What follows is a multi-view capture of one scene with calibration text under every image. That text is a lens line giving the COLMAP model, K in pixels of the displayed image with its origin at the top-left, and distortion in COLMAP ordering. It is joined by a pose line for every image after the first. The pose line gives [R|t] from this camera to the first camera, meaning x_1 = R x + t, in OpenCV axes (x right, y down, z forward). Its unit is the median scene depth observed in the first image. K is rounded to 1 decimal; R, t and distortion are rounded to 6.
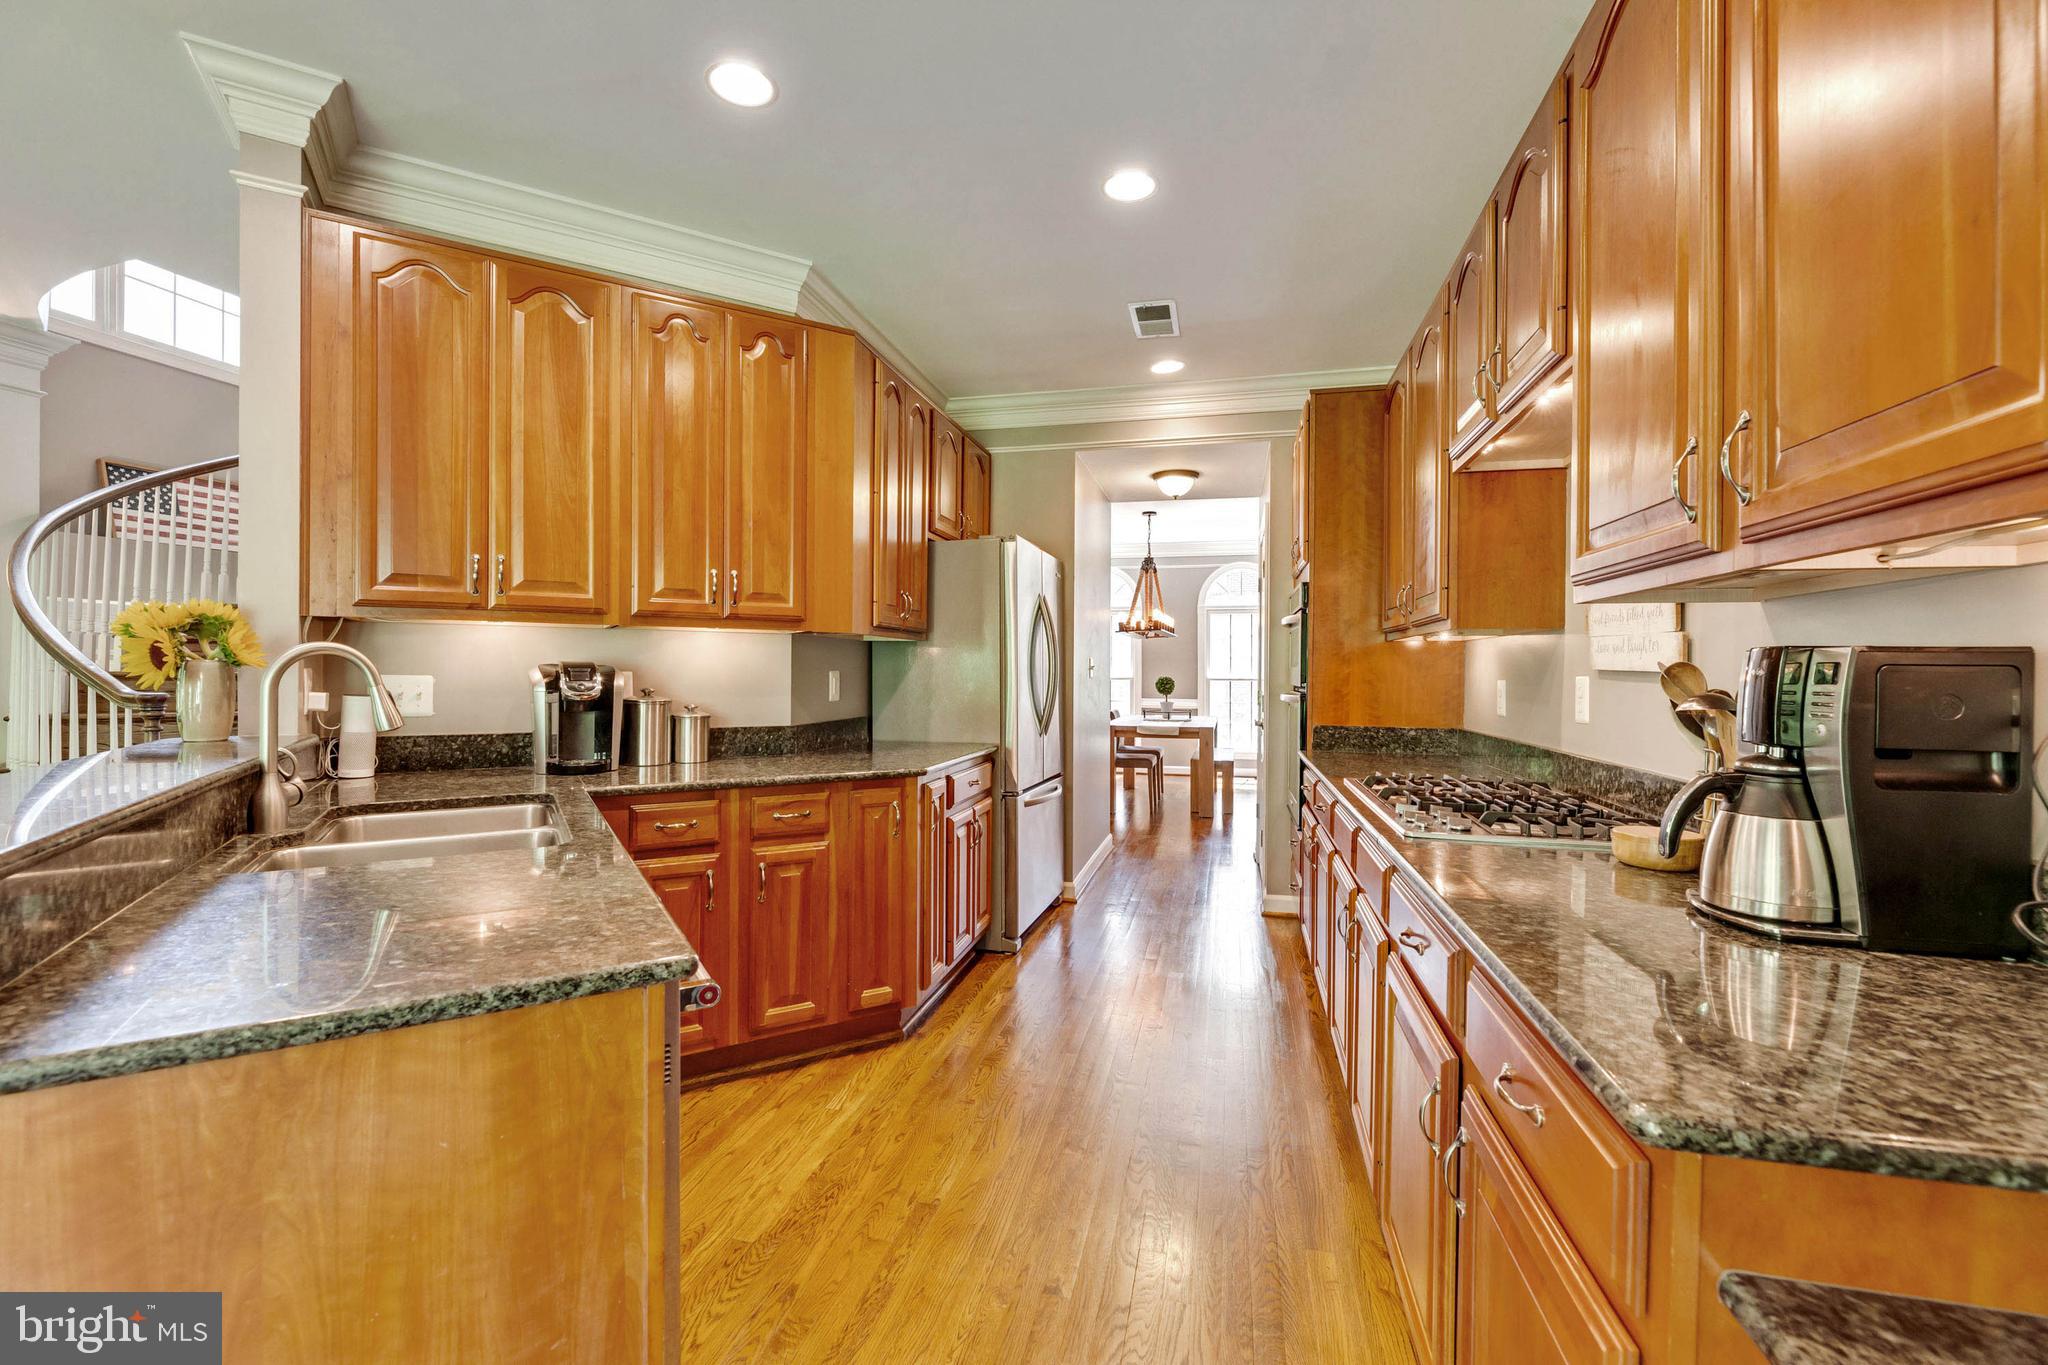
lens RADIAL K [[856.9, 0, 1021.2], [0, 856.9, 672.9], [0, 0, 1]] dist [-0.002086, -0.000445]
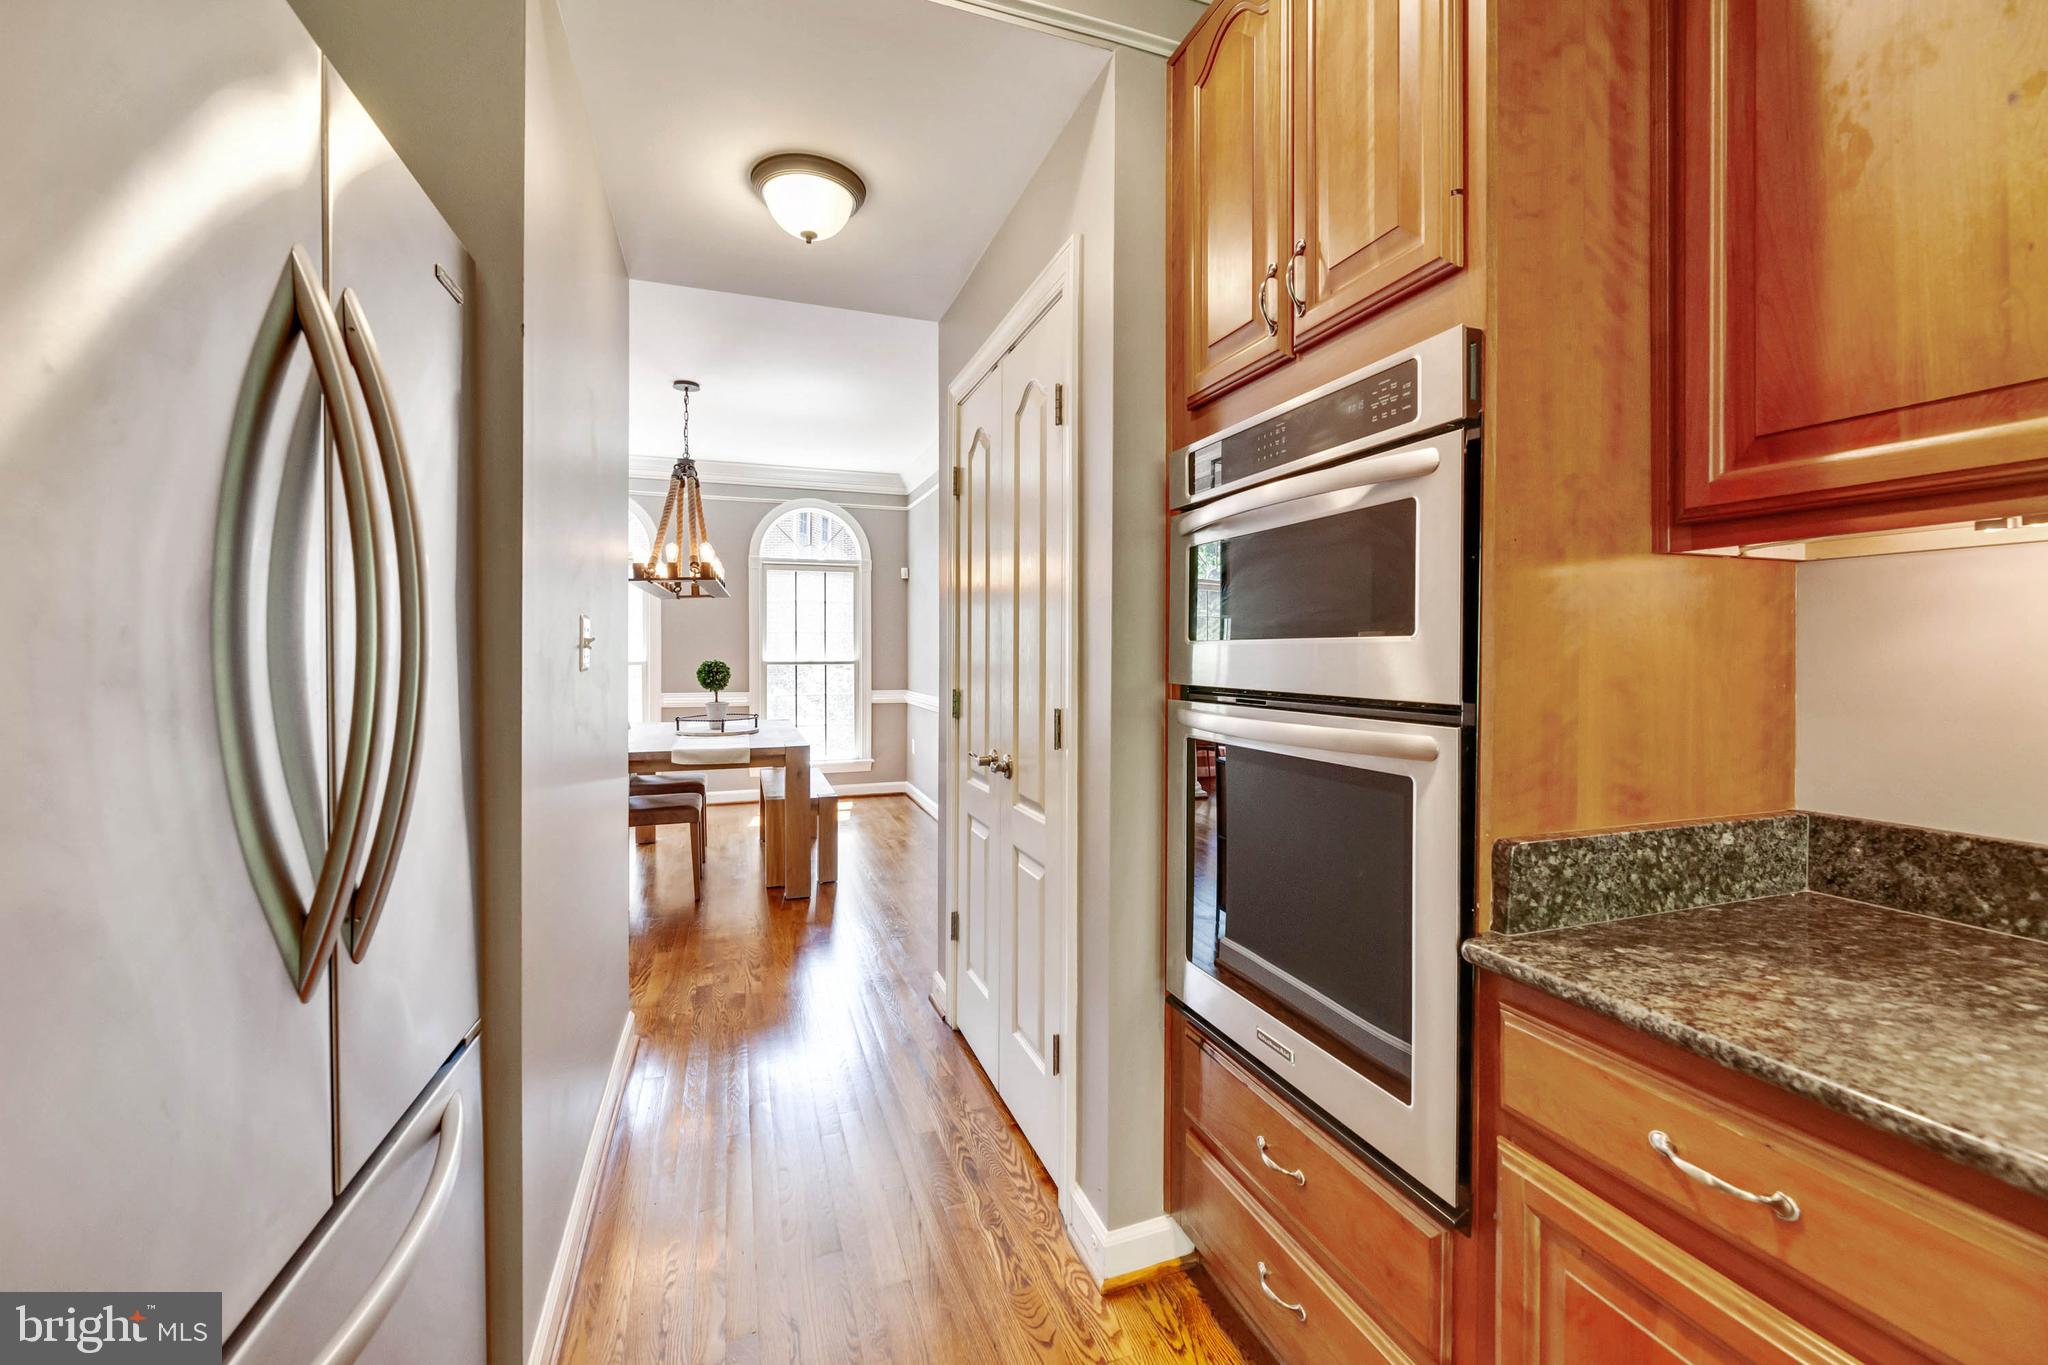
lens RADIAL K [[856.9, 0, 1052.7], [0, 856.9, 650.7], [0, 0, 1]] dist [-0.000736, 0.000020]
pose [[0.829520, -0.001193, 0.558476, 0.076891], [0.001918, 0.999998, -0.000712, -0.001177], [-0.558474, 0.001662, 0.829521, 1.008707]]
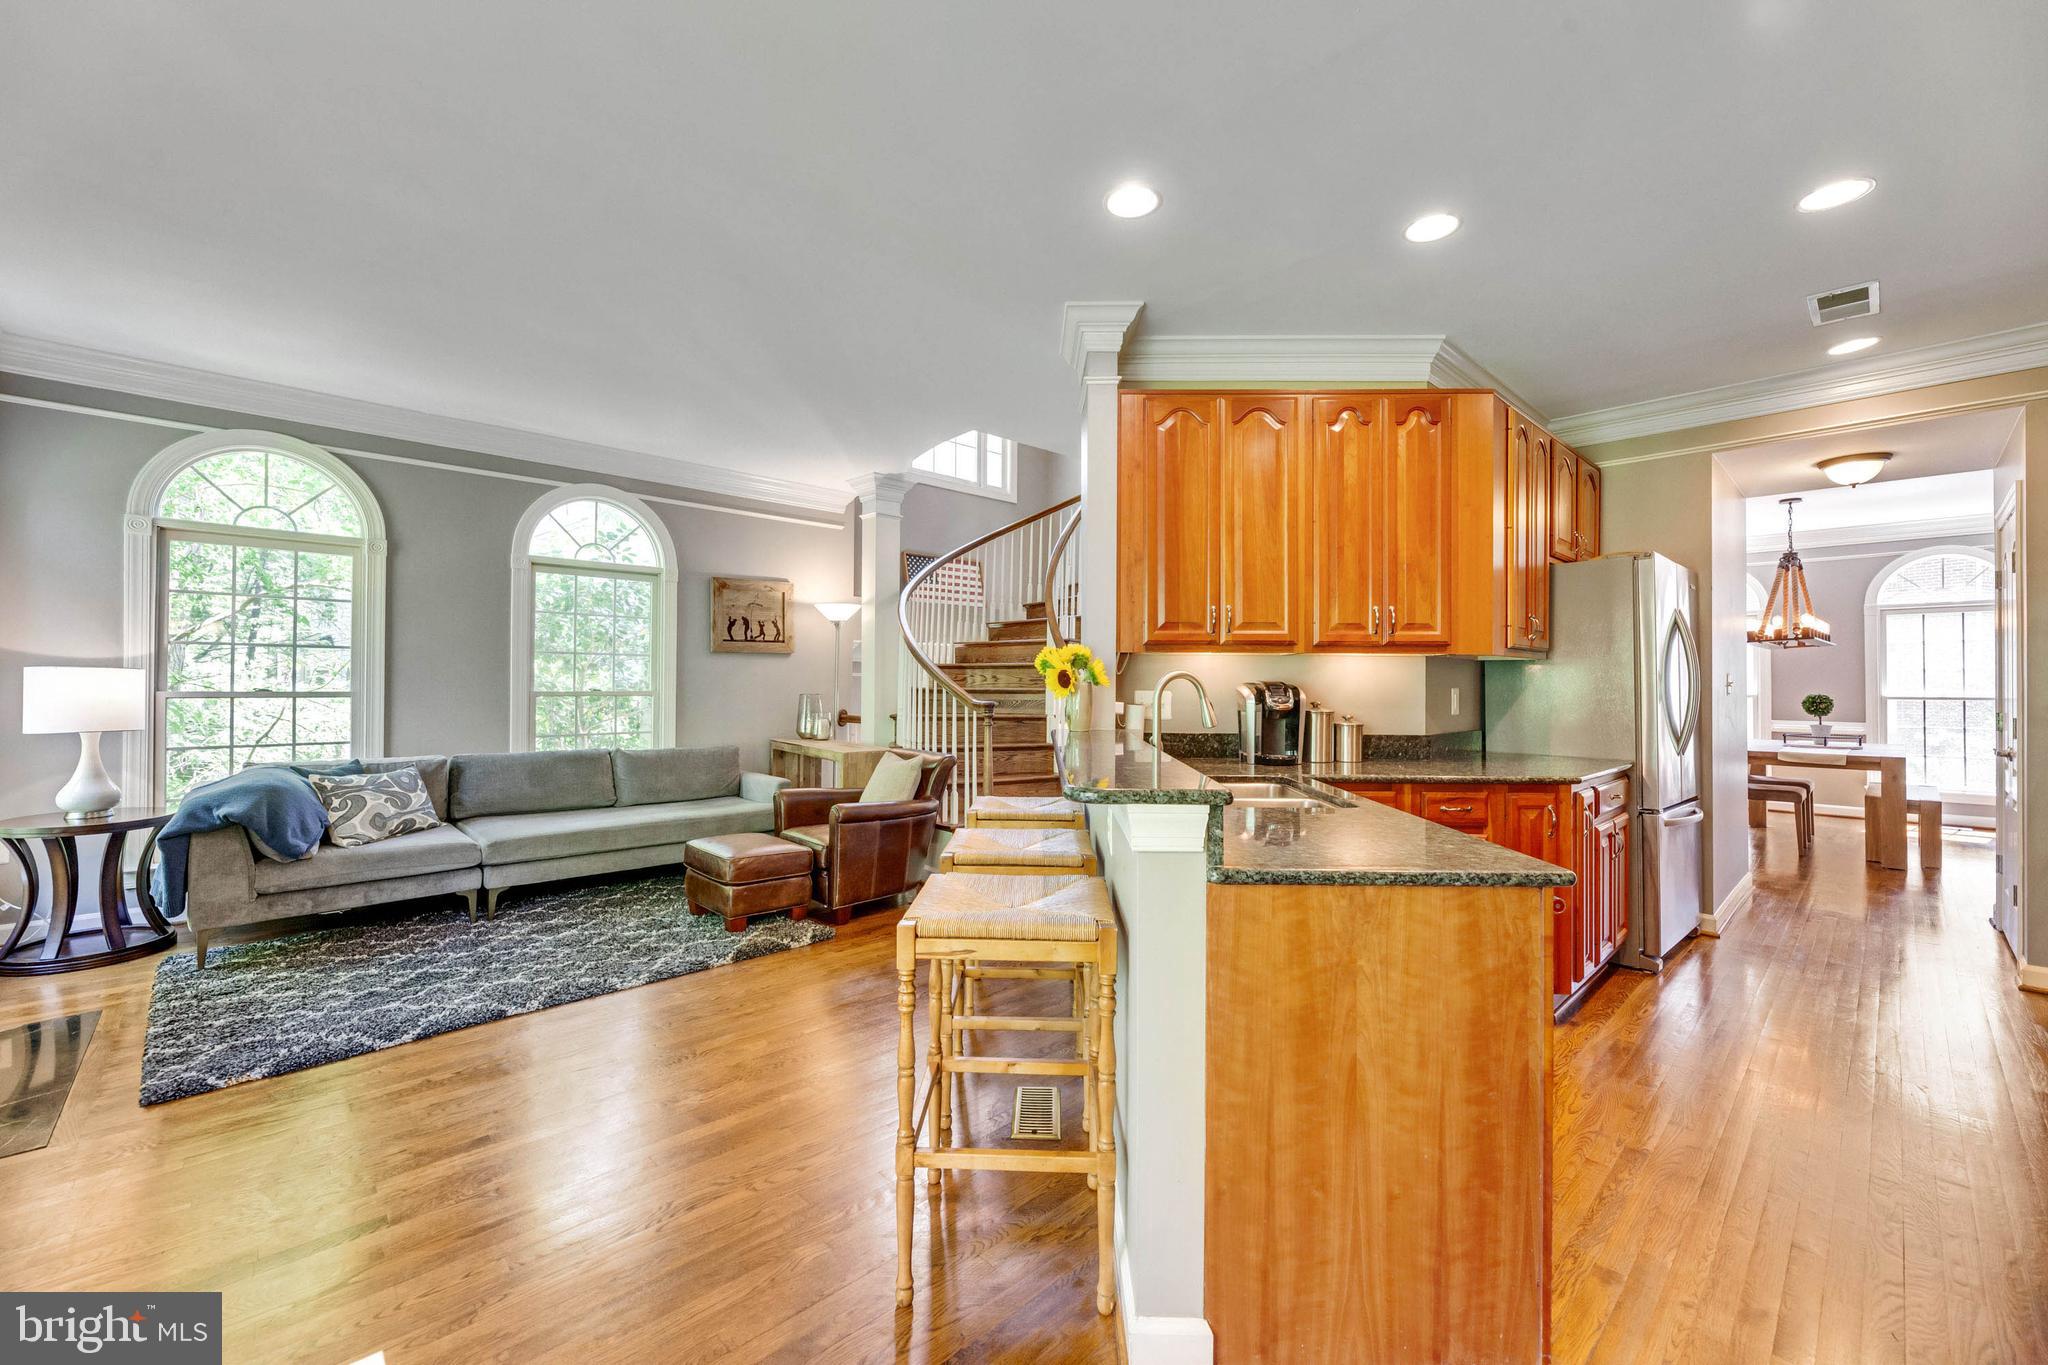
lens RADIAL K [[825.2, 0, 1027.8], [0, 825.2, 674.2], [0, 0, 1]] dist [-0.000622, 0.000216]
pose [[0.841072, -0.008048, -0.540864, -0.122354], [-0.001176, 0.999860, -0.016707, -0.001866], [0.540922, 0.014687, 0.840944, -0.245681]]
